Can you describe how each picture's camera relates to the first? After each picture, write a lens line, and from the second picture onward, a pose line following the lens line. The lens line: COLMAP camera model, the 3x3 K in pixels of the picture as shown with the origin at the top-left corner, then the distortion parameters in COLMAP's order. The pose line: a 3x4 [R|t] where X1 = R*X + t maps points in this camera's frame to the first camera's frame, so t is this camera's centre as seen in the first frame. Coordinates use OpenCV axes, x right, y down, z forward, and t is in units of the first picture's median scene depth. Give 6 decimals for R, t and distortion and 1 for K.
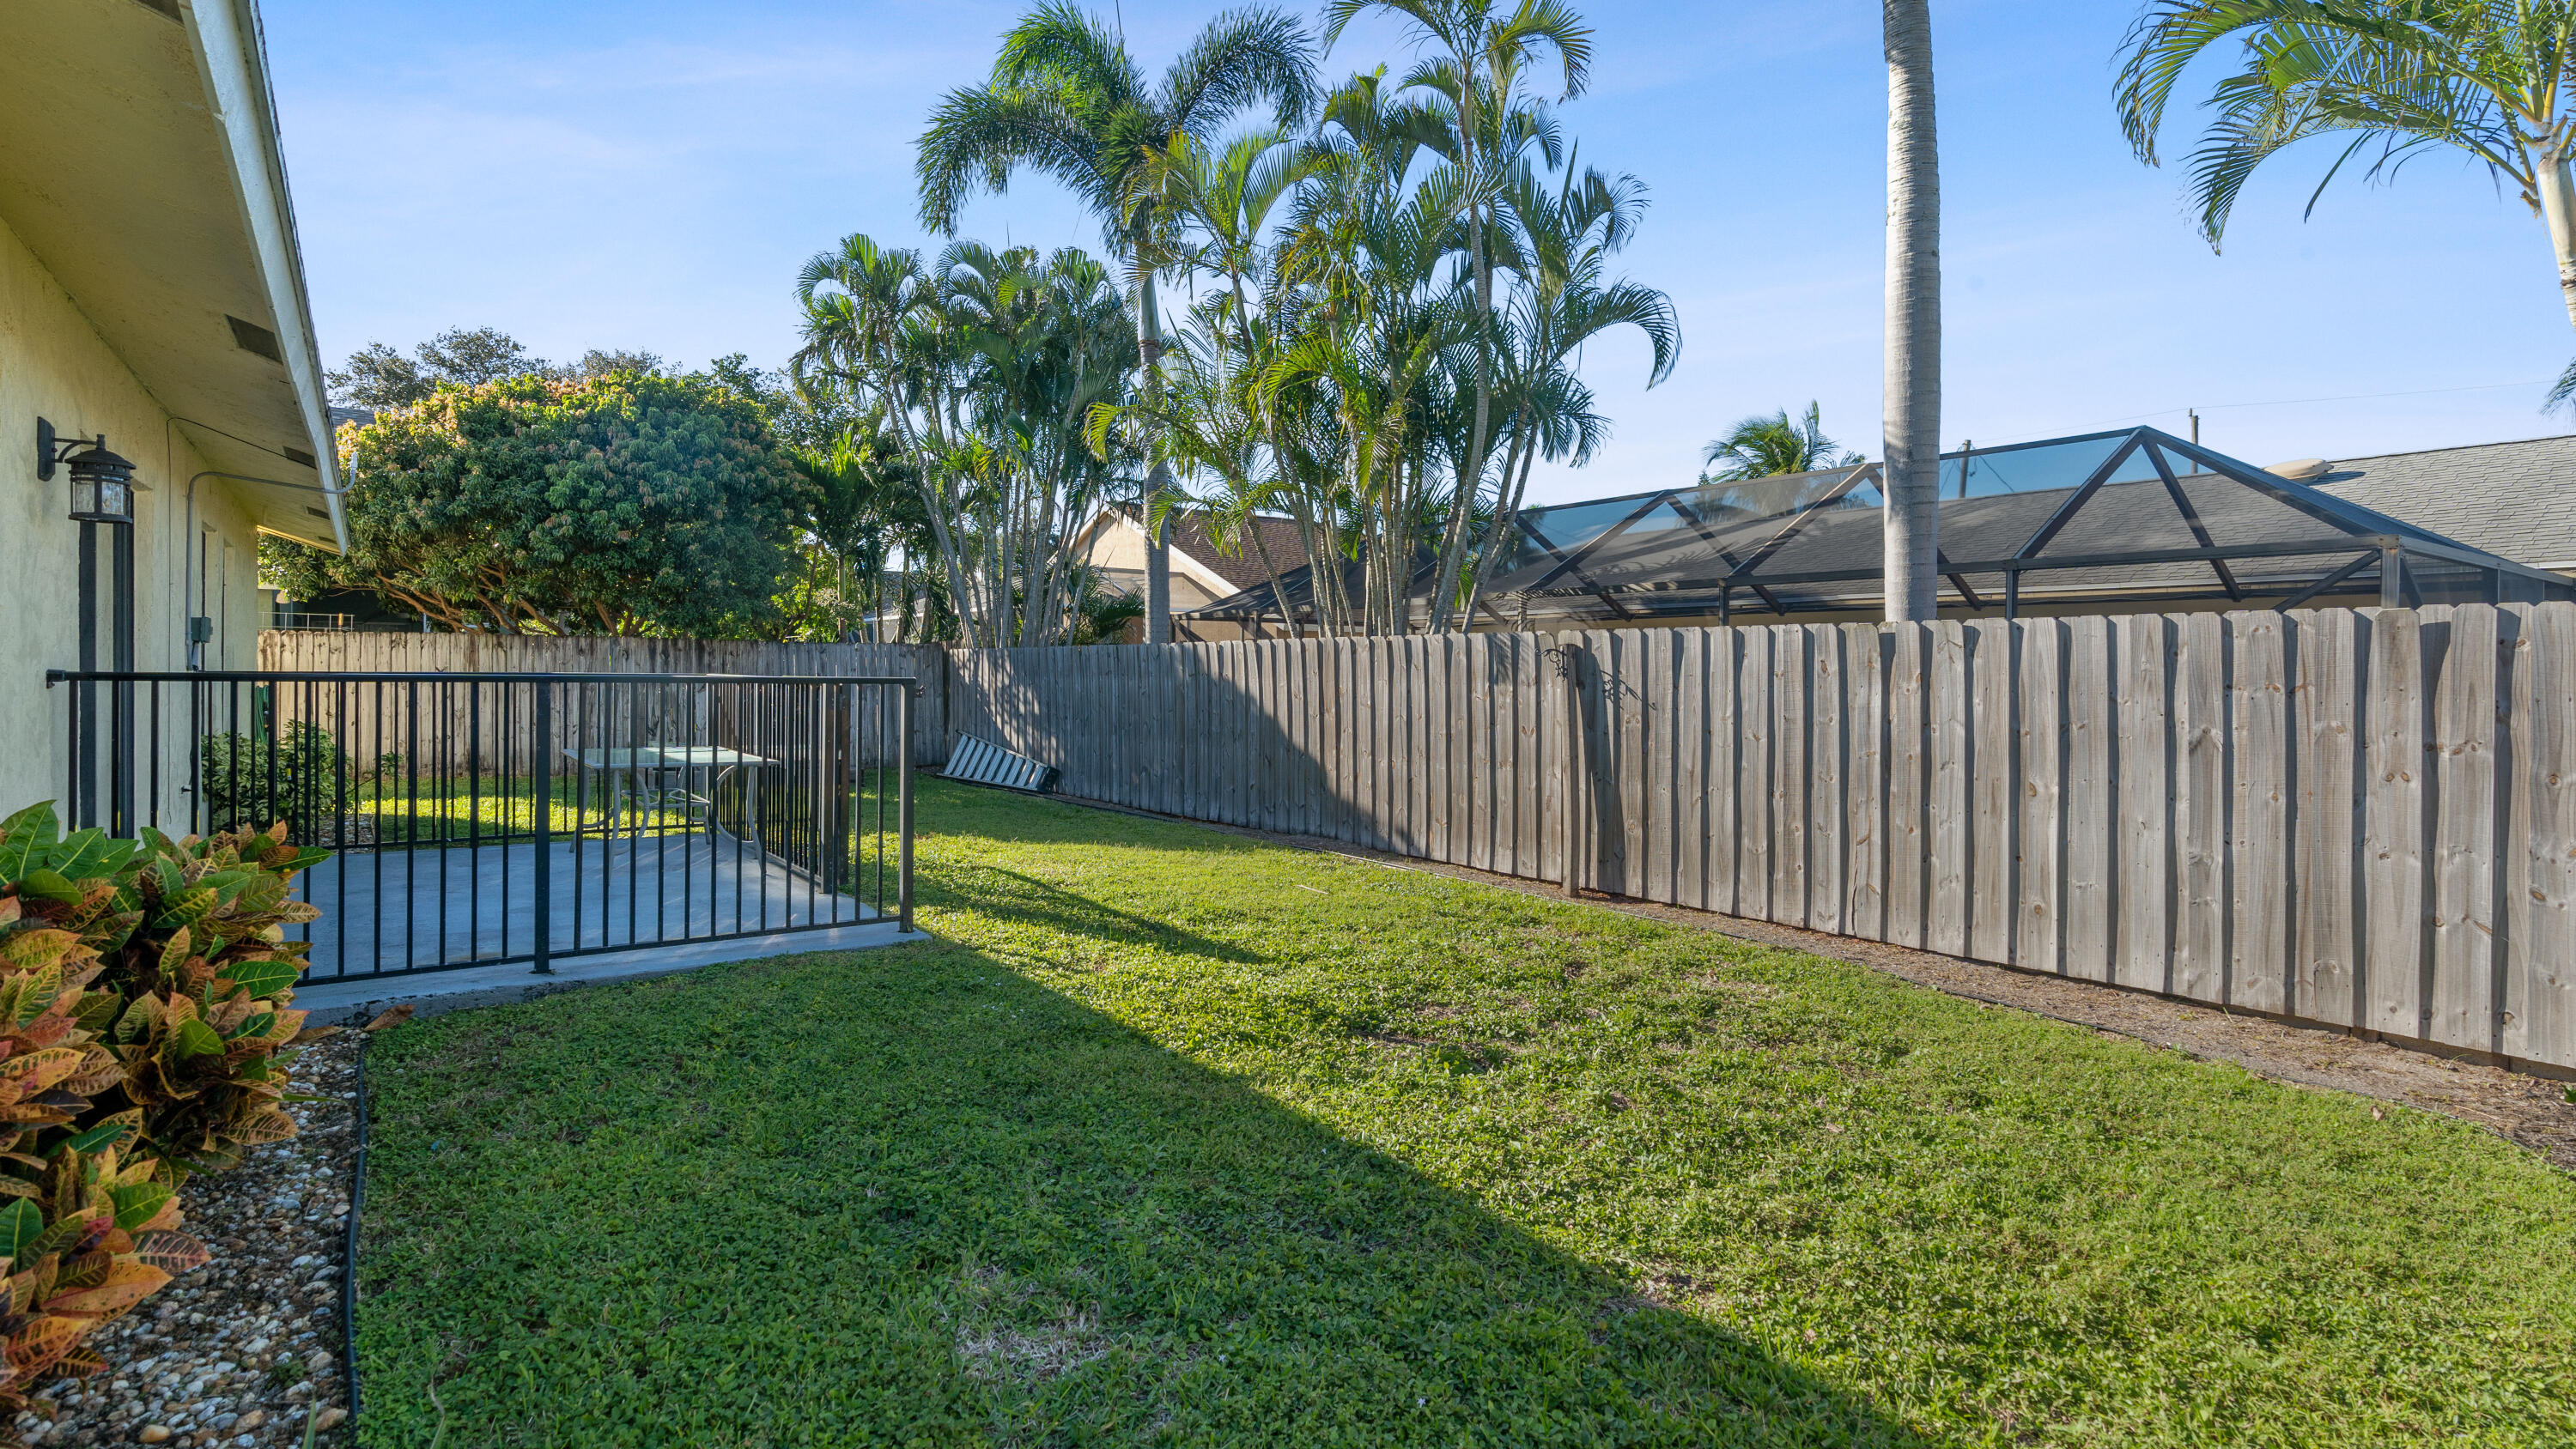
lens RADIAL K [[1204.4, 0, 1295.1], [0, 1204.4, 674.0], [0, 0, 1]] dist [-0.002165, 0.001022]
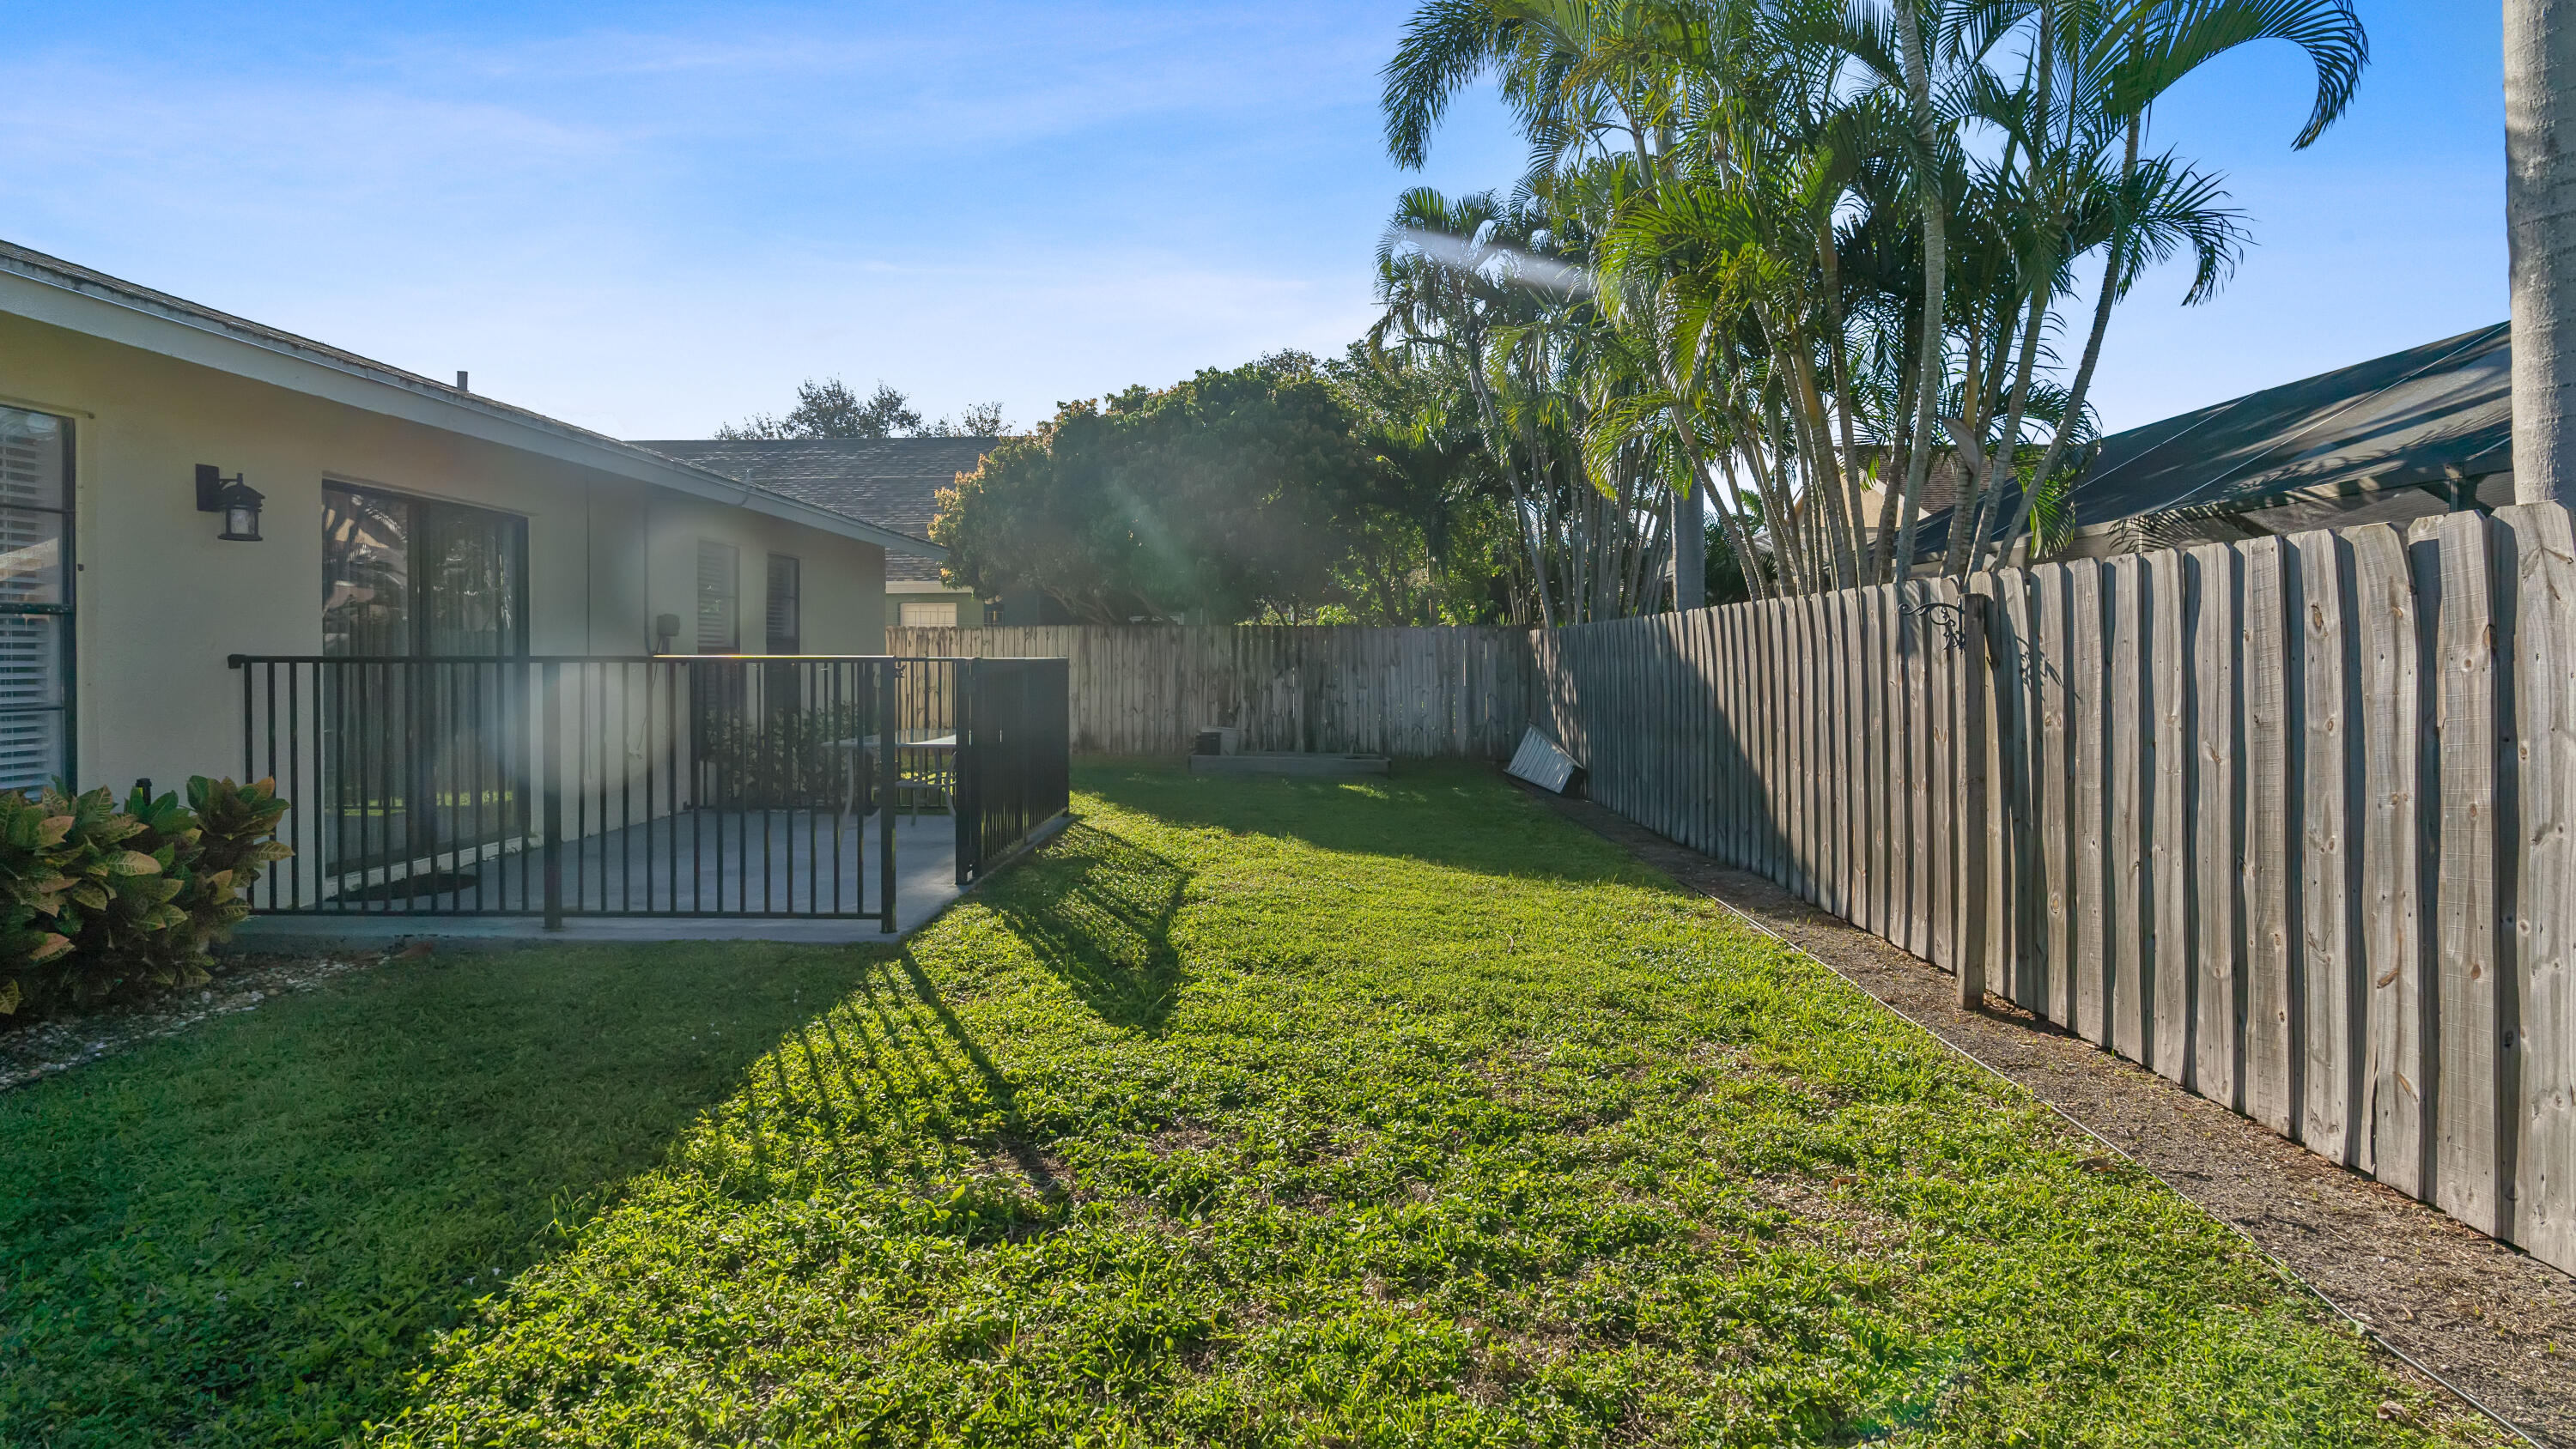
lens RADIAL K [[1317.2, 0, 1289.5], [0, 1317.2, 660.9], [0, 0, 1]] dist [0.001888, 0.000835]
pose [[0.792499, -0.008638, -0.609812, 0.407128], [0.008335, 0.999960, -0.003333, 0.009423], [0.609816, -0.002441, 0.792539, 0.293952]]
